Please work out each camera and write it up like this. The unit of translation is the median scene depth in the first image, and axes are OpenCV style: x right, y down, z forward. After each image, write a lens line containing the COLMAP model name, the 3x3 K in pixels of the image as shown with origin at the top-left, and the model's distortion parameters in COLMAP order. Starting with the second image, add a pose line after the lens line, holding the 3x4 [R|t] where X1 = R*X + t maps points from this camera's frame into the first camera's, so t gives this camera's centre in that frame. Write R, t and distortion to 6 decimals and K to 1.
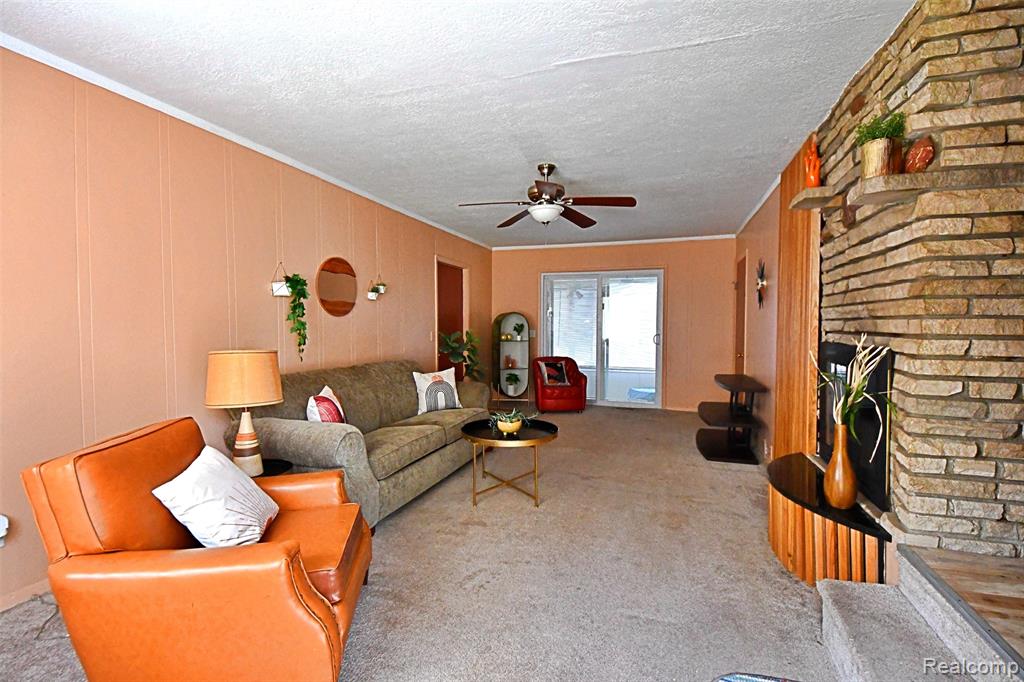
lens RADIAL K [[472.3, 0, 513.1], [0, 472.3, 335.8], [0, 0, 1]] dist [0.000250, -0.000117]
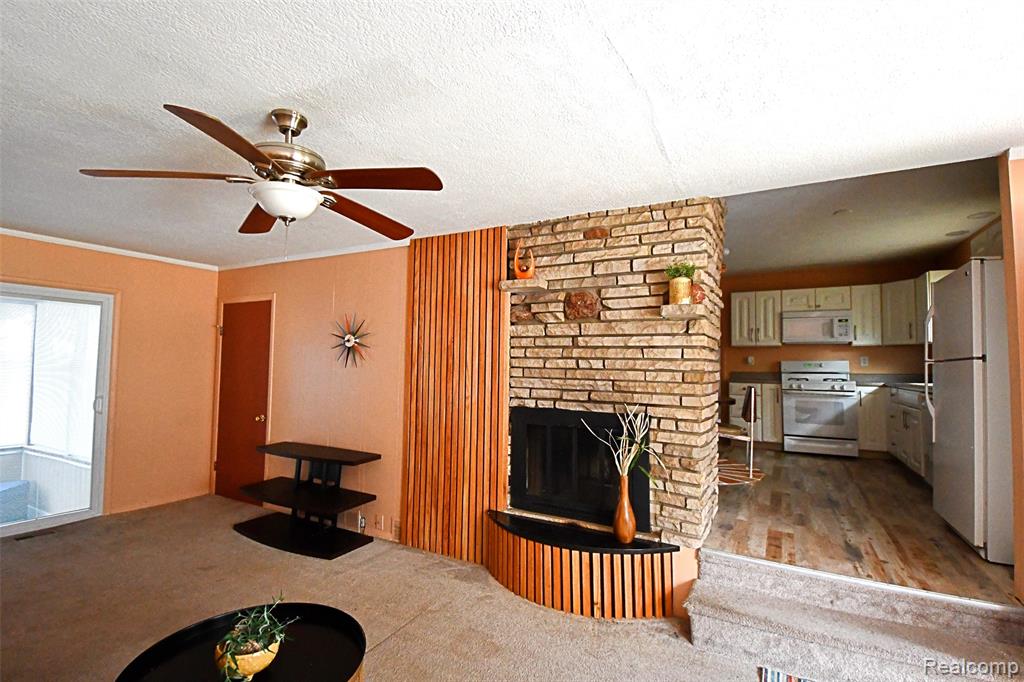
lens RADIAL K [[472.3, 0, 513.8], [0, 472.3, 342.5], [0, 0, 1]] dist [0.000250, -0.000117]
pose [[0.181224, 0.050815, 0.982128, -0.459648], [0.008353, 0.998549, -0.053206, -0.079263], [-0.983406, 0.017846, 0.180536, 0.754978]]
